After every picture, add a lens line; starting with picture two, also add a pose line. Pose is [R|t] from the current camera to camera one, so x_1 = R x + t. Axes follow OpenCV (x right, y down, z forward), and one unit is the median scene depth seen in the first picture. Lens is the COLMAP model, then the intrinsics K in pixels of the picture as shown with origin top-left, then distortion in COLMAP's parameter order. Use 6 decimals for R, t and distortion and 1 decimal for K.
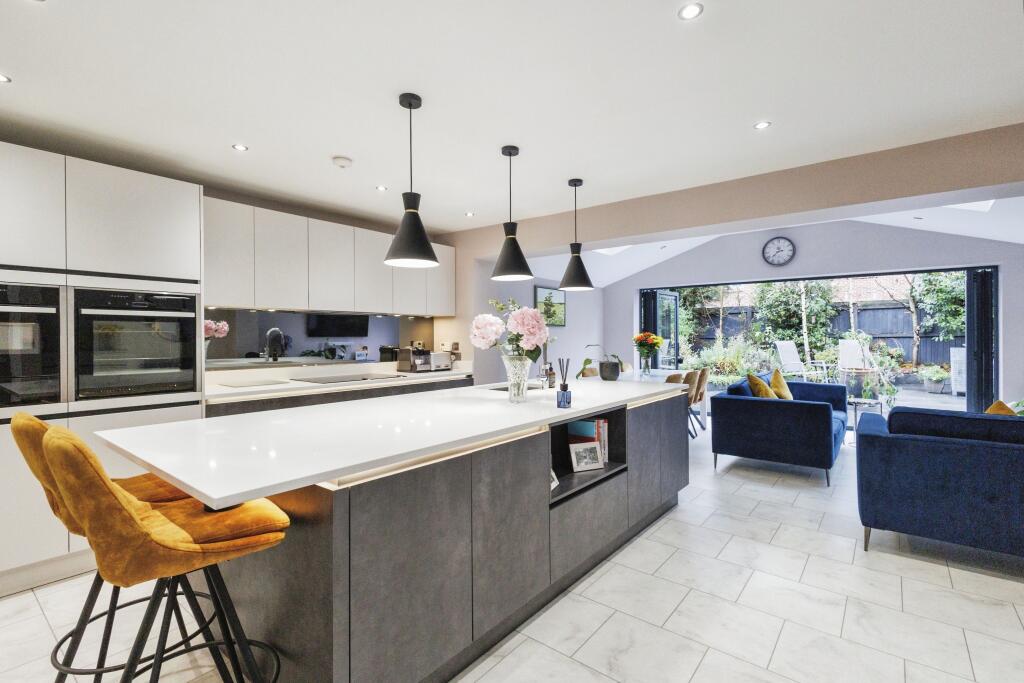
lens RADIAL K [[469.4, 0, 509.9], [0, 469.4, 341.7], [0, 0, 1]] dist [0.002154, 0.000086]
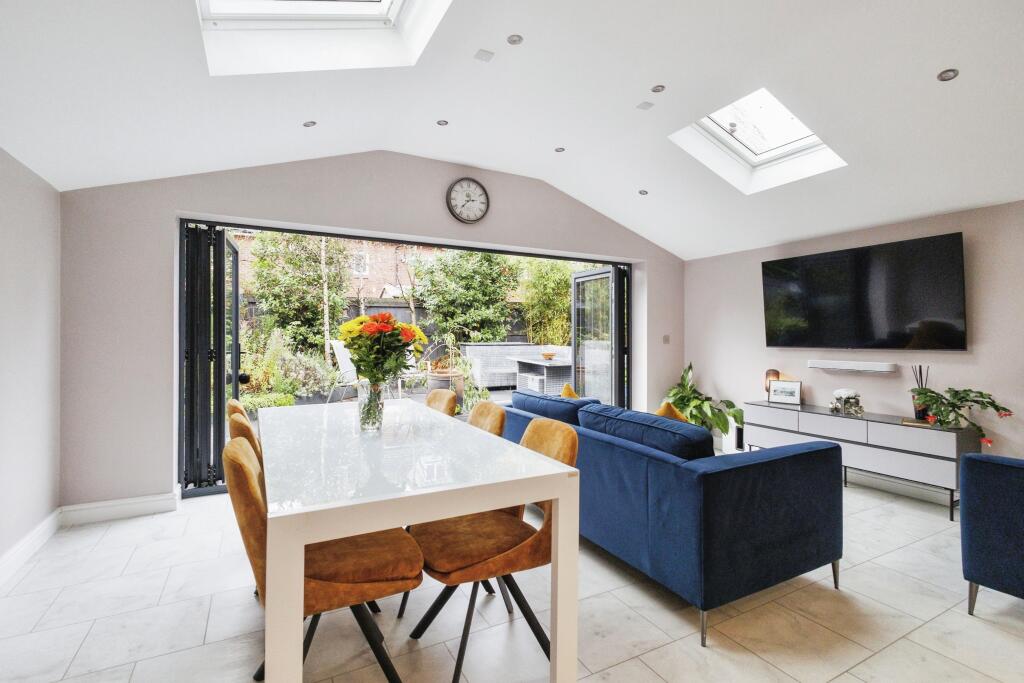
lens RADIAL K [[469.4, 0, 514.3], [0, 469.4, 335.1], [0, 0, 1]] dist [0.002154, 0.000086]
pose [[0.385775, 0.006471, 0.922570, -0.002913], [0.008154, 0.999912, -0.010423, 0.001530], [-0.922557, 0.011543, 0.385688, 0.685763]]
